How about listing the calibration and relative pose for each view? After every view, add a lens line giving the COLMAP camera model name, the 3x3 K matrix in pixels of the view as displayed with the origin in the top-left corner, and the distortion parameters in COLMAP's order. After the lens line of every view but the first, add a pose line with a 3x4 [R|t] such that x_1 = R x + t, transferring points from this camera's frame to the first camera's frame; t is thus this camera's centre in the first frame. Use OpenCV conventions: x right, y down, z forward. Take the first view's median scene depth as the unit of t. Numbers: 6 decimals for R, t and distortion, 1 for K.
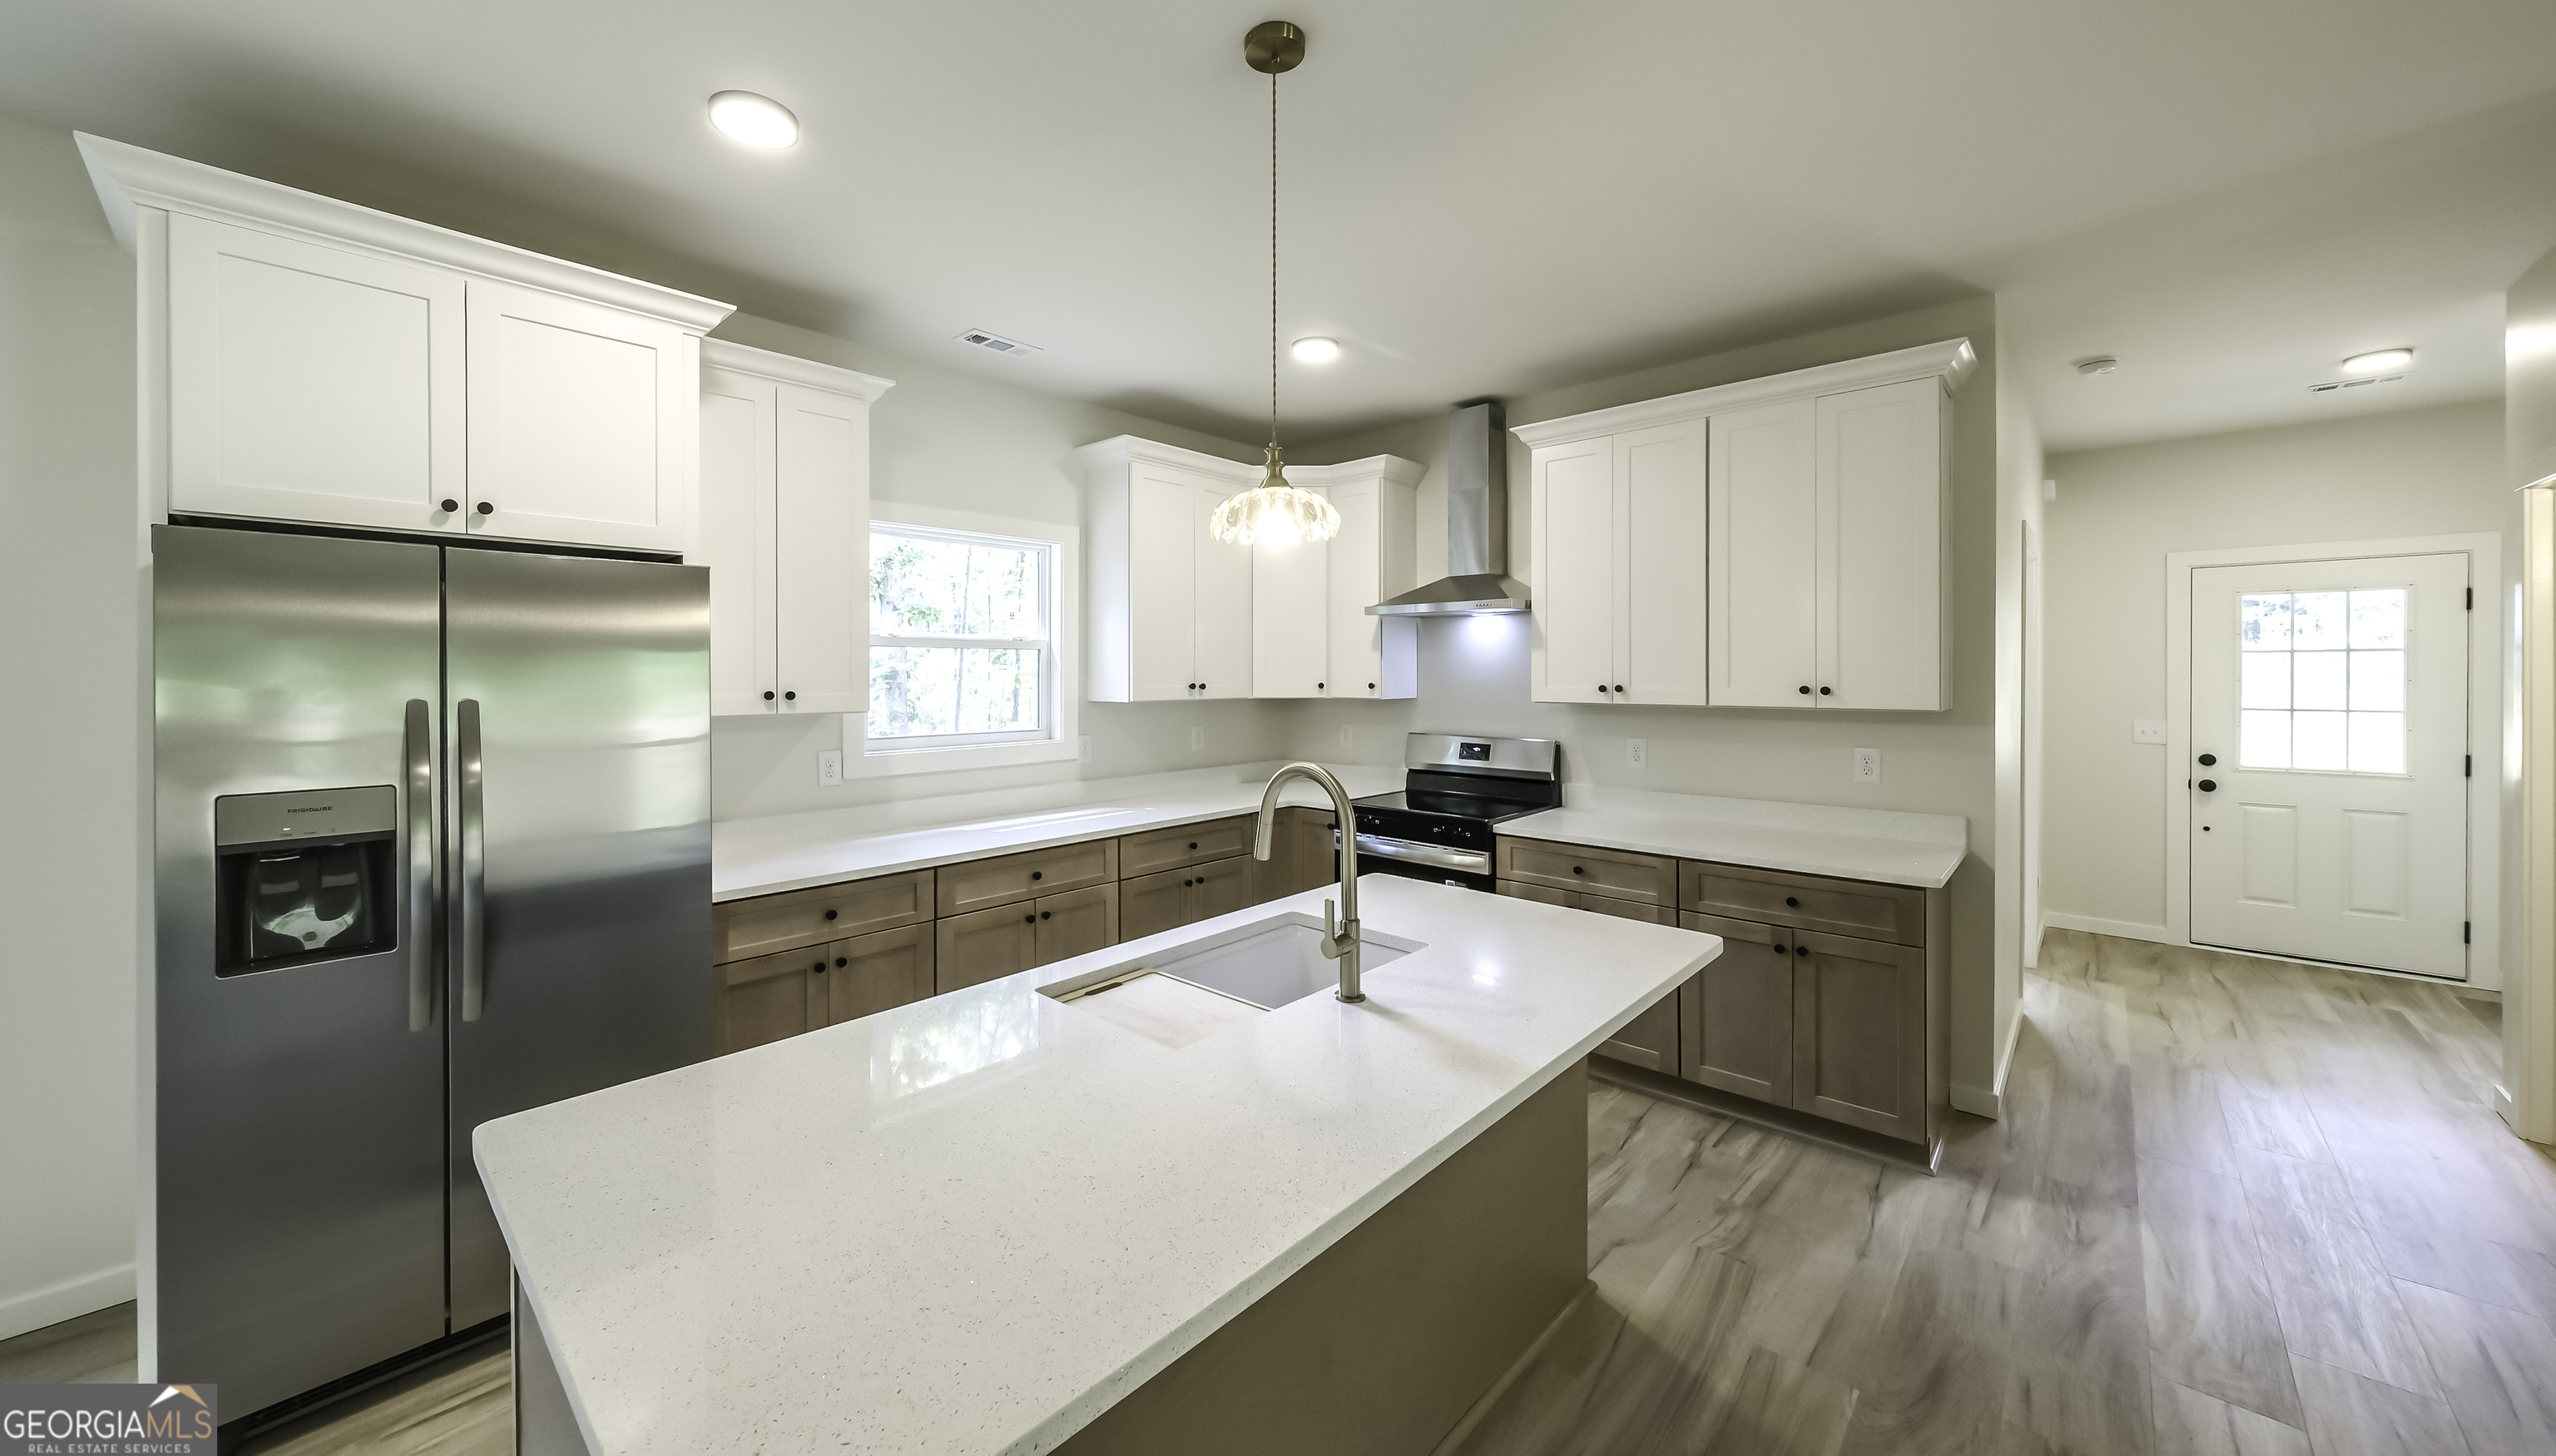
lens RADIAL K [[911.4, 0, 1254.4], [0, 911.4, 677.2], [0, 0, 1]] dist [0.000019, 0.000088]
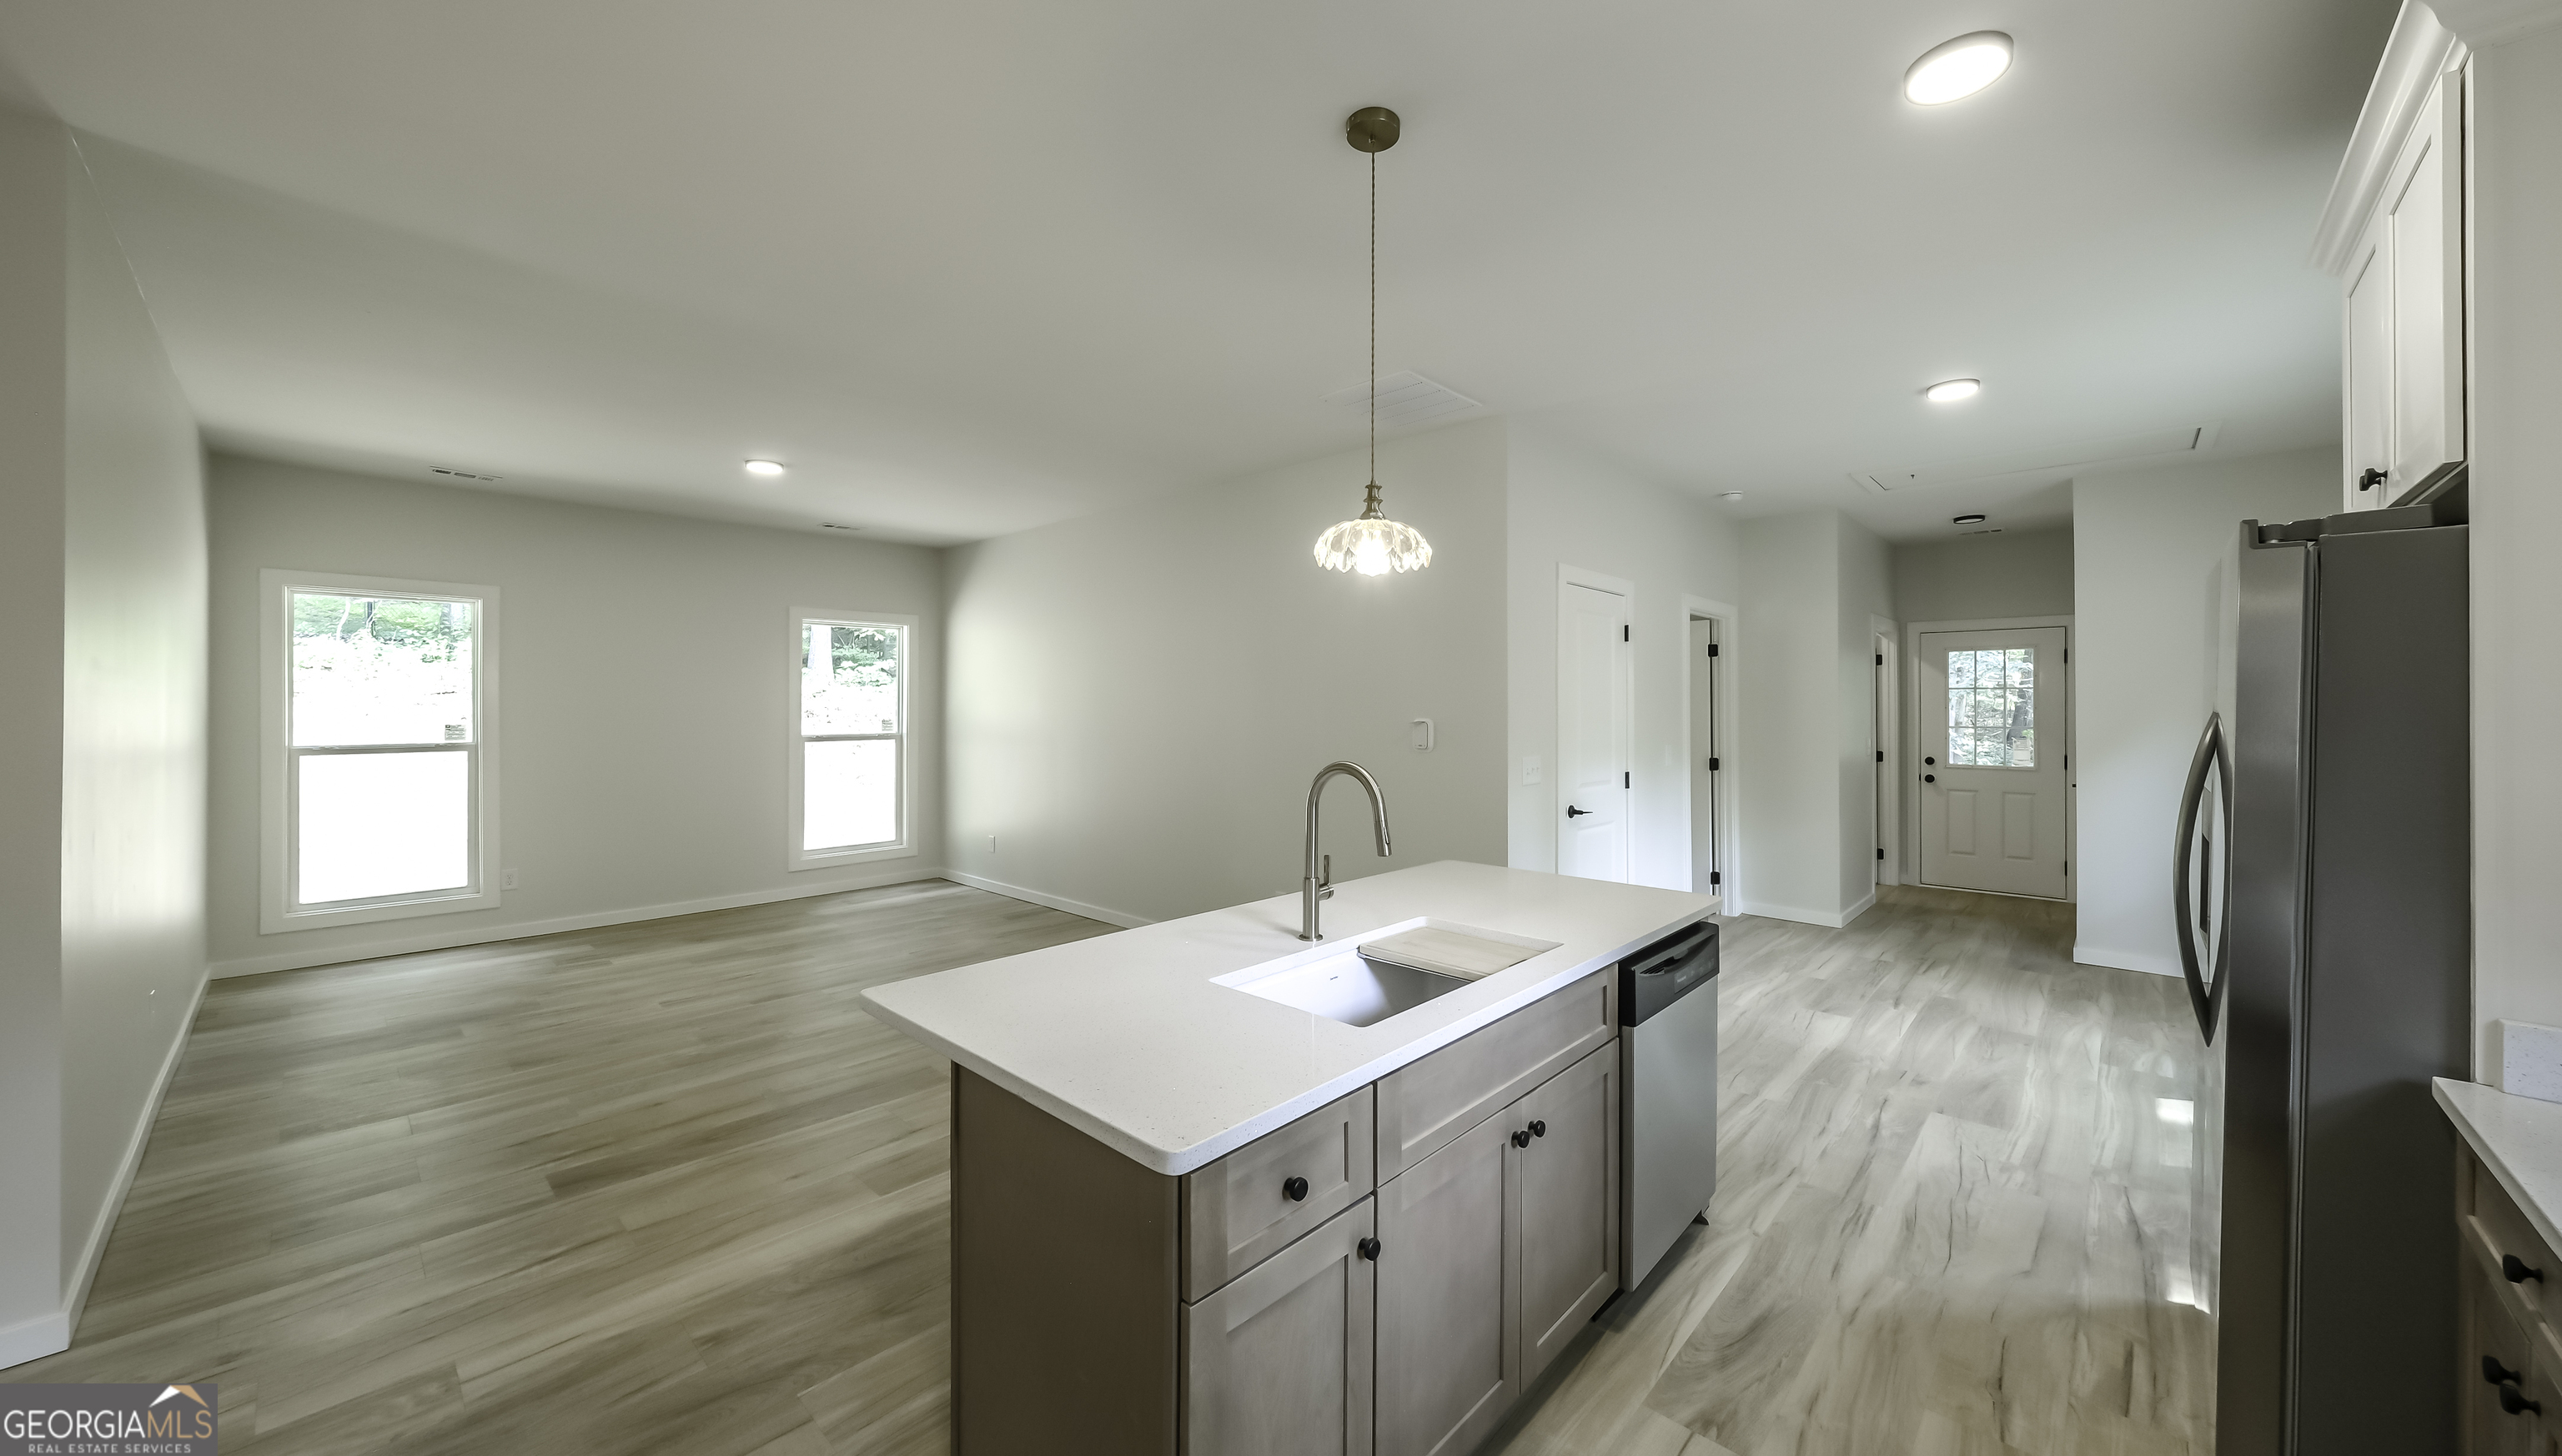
lens RADIAL K [[912.5, 0, 1311.9], [0, 912.5, 702.6], [0, 0, 1]] dist [-0.007848, 0.001728]
pose [[-0.999842, -0.002408, -0.017609, 0.059616], [-0.002378, 0.999996, -0.001737, 0.010921], [0.017613, -0.001695, -0.999843, 1.072781]]
